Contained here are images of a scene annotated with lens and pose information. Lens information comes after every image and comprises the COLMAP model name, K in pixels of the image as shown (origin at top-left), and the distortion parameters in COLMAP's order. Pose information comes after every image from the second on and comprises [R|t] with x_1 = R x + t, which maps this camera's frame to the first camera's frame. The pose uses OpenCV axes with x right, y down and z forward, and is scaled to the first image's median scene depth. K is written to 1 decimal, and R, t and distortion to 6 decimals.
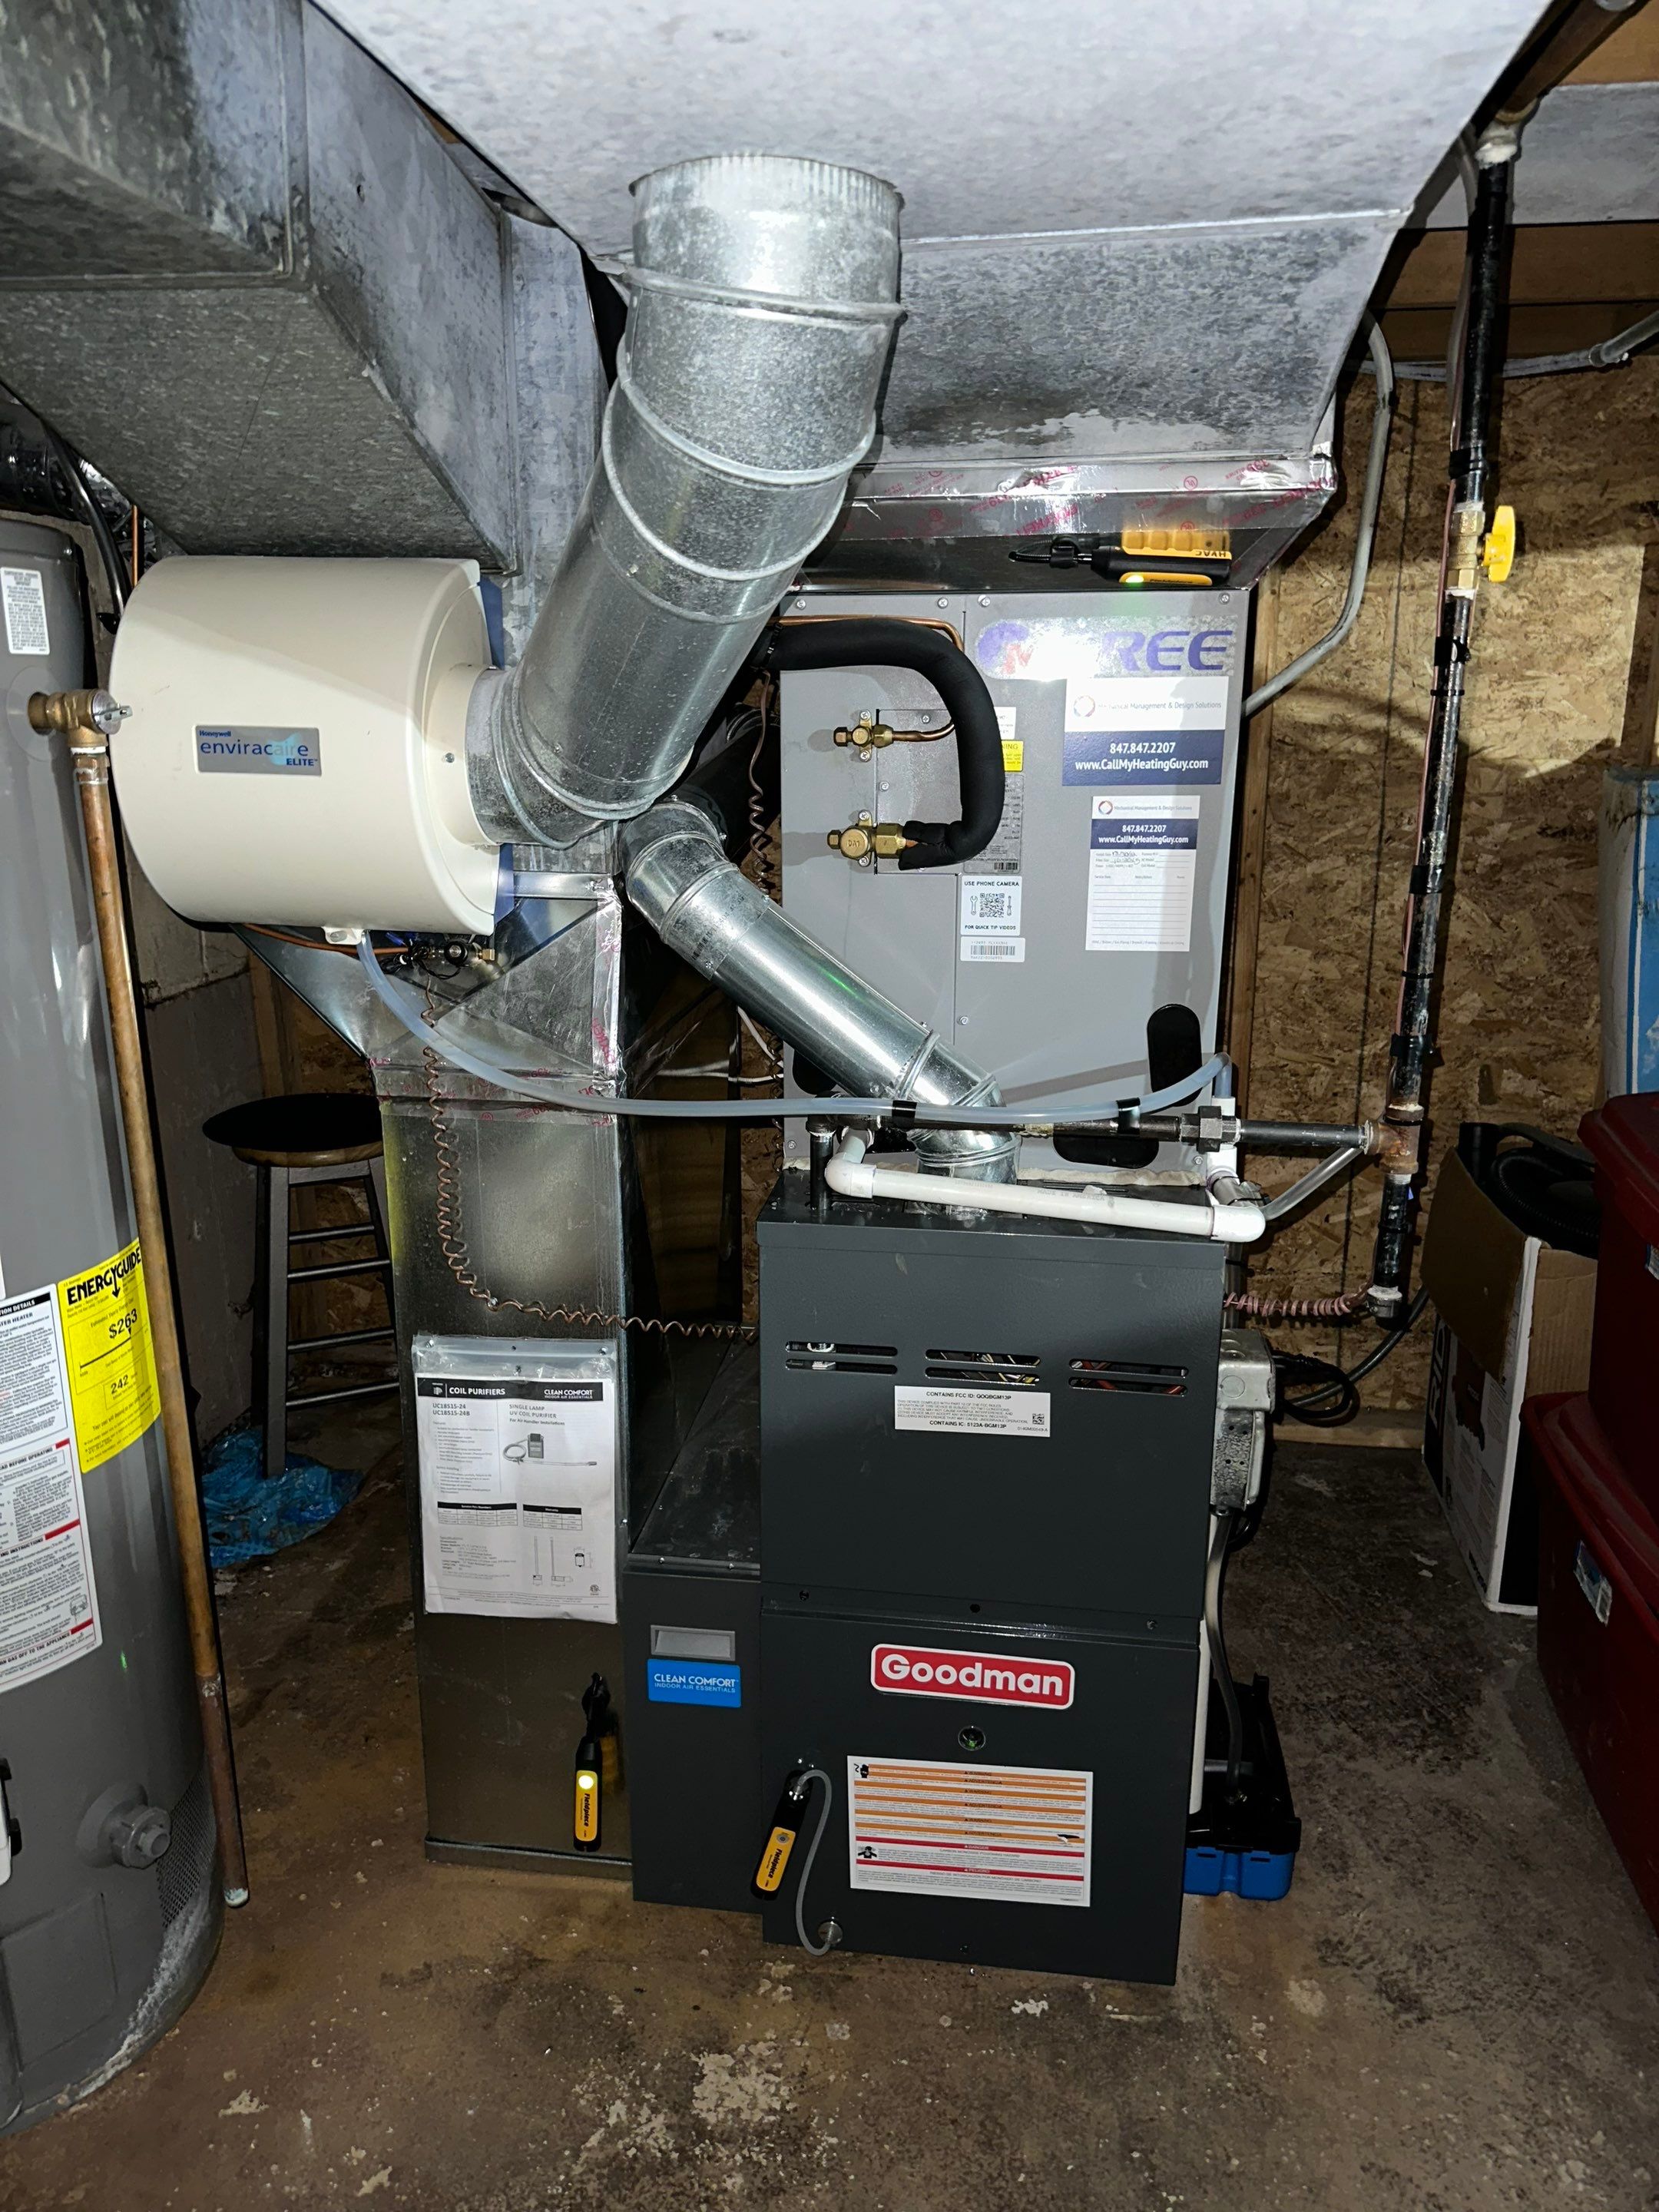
lens RADIAL K [[1574.1, 0, 827.1], [0, 1574.1, 1105.0], [0, 0, 1]] dist [0.063057, -0.098008]
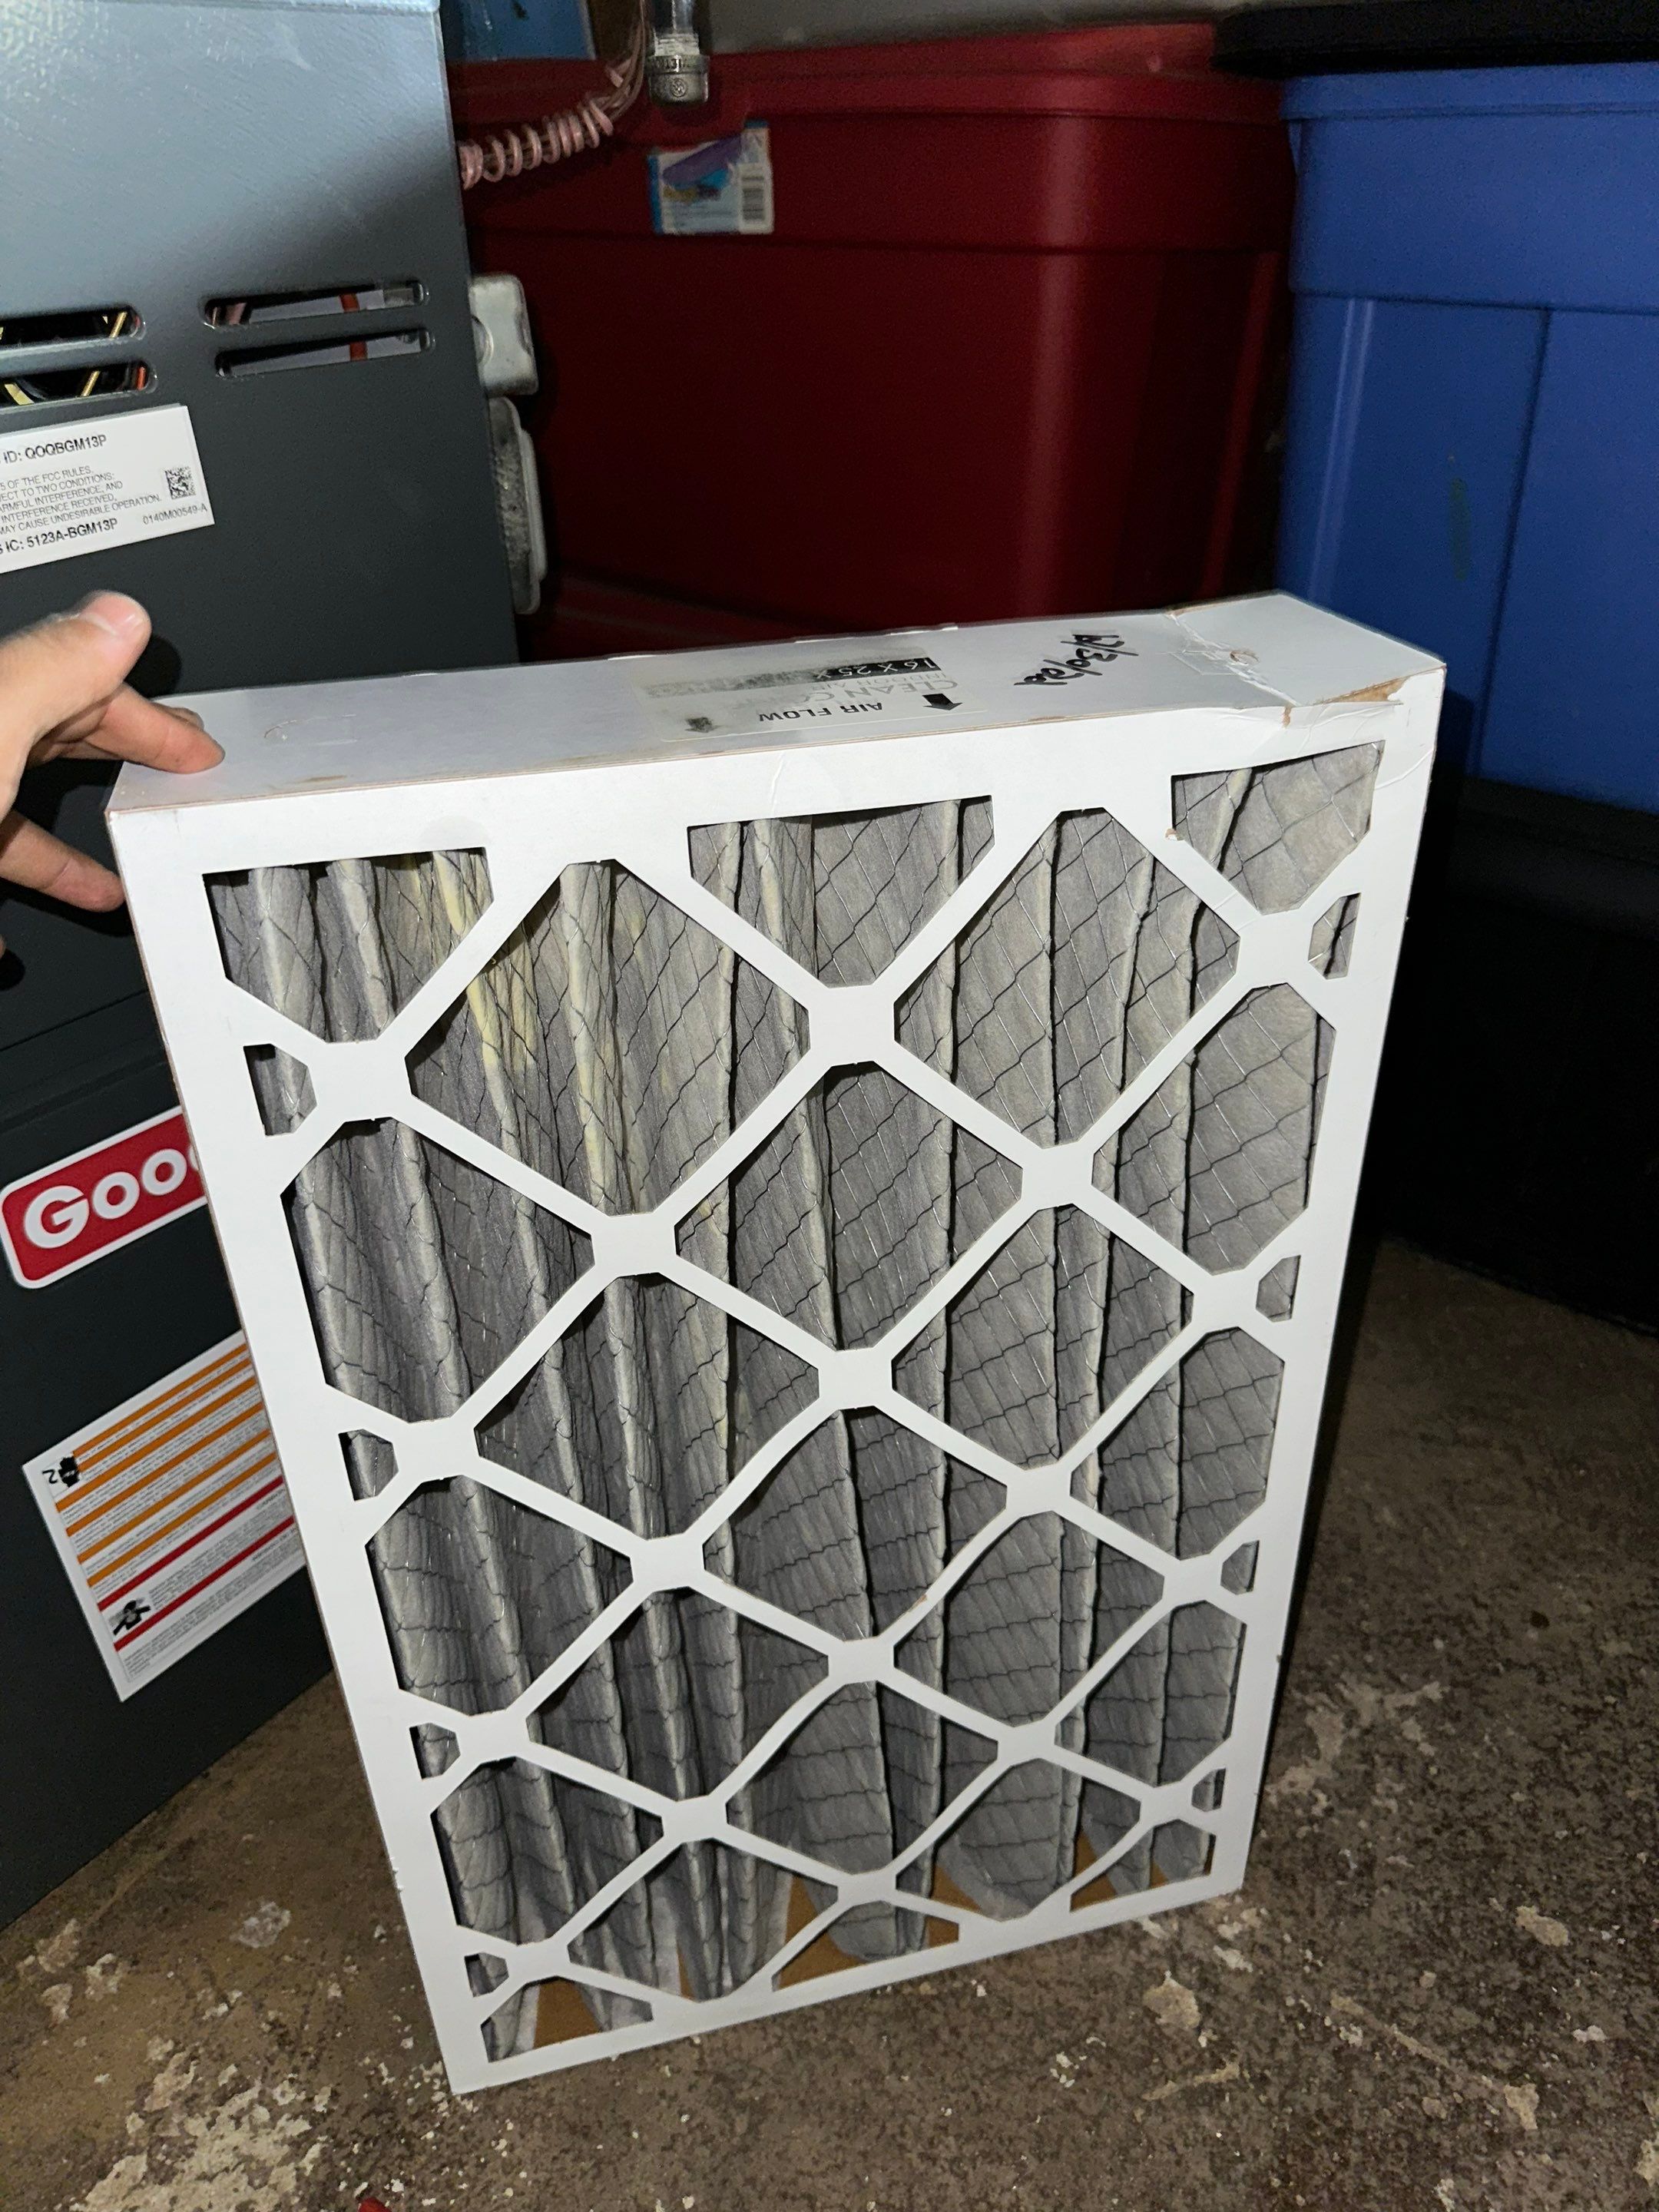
lens RADIAL K [[1613.7, 0, 833.6], [0, 1613.7, 1078.7], [0, 0, 1]] dist [-0.024943, 0.001148]
pose [[0.506804, -0.443241, 0.739383, -0.153460], [0.253420, 0.896397, 0.363663, 0.217418], [-0.823971, 0.003069, 0.566623, 0.582477]]
